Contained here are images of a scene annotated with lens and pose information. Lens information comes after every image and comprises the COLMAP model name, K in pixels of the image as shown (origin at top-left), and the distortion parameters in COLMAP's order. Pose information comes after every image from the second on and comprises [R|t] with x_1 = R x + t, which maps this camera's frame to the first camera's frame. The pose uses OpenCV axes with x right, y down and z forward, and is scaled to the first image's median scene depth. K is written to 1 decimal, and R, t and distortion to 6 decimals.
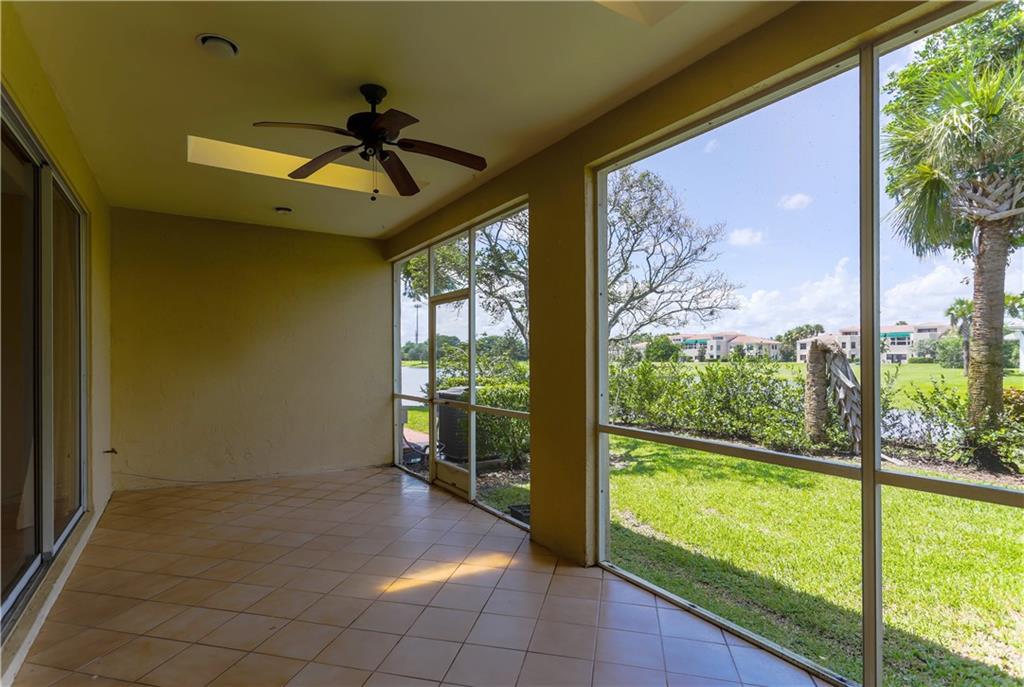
lens RADIAL K [[533.7, 0, 508.4], [0, 533.7, 355.2], [0, 0, 1]] dist [0.000957, 0.000588]
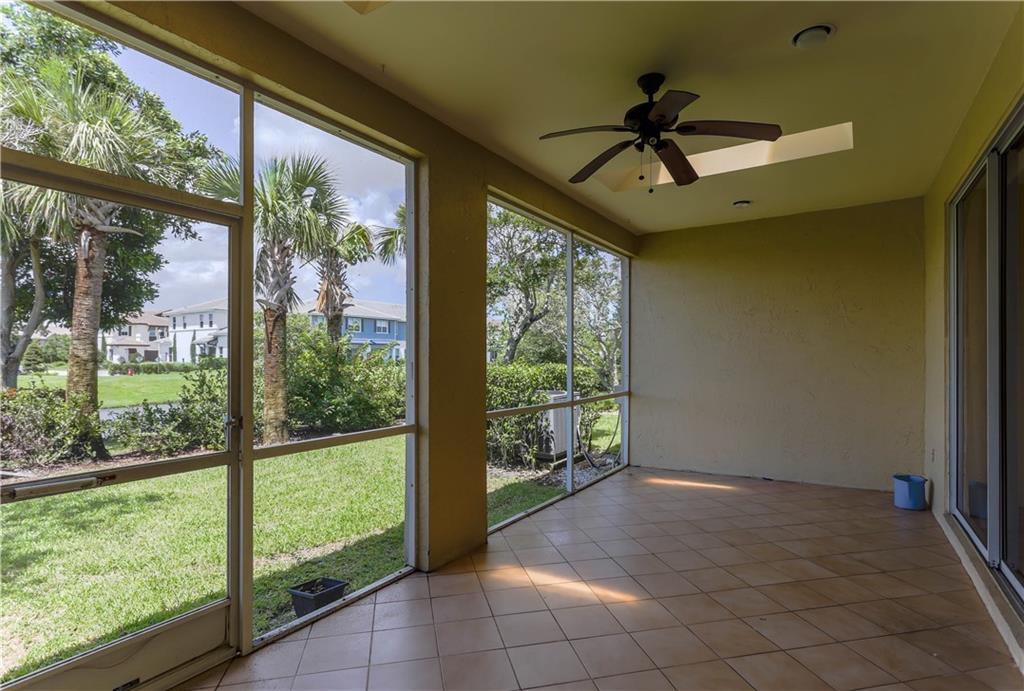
lens RADIAL K [[533.7, 0, 508.4], [0, 533.7, 357.2], [0, 0, 1]] dist [0.000957, 0.000588]
pose [[-0.435404, -0.000592, 0.900235, -0.718395], [-0.004892, 0.999987, -0.001708, 0.007607], [-0.900222, -0.005148, -0.435401, 1.177644]]
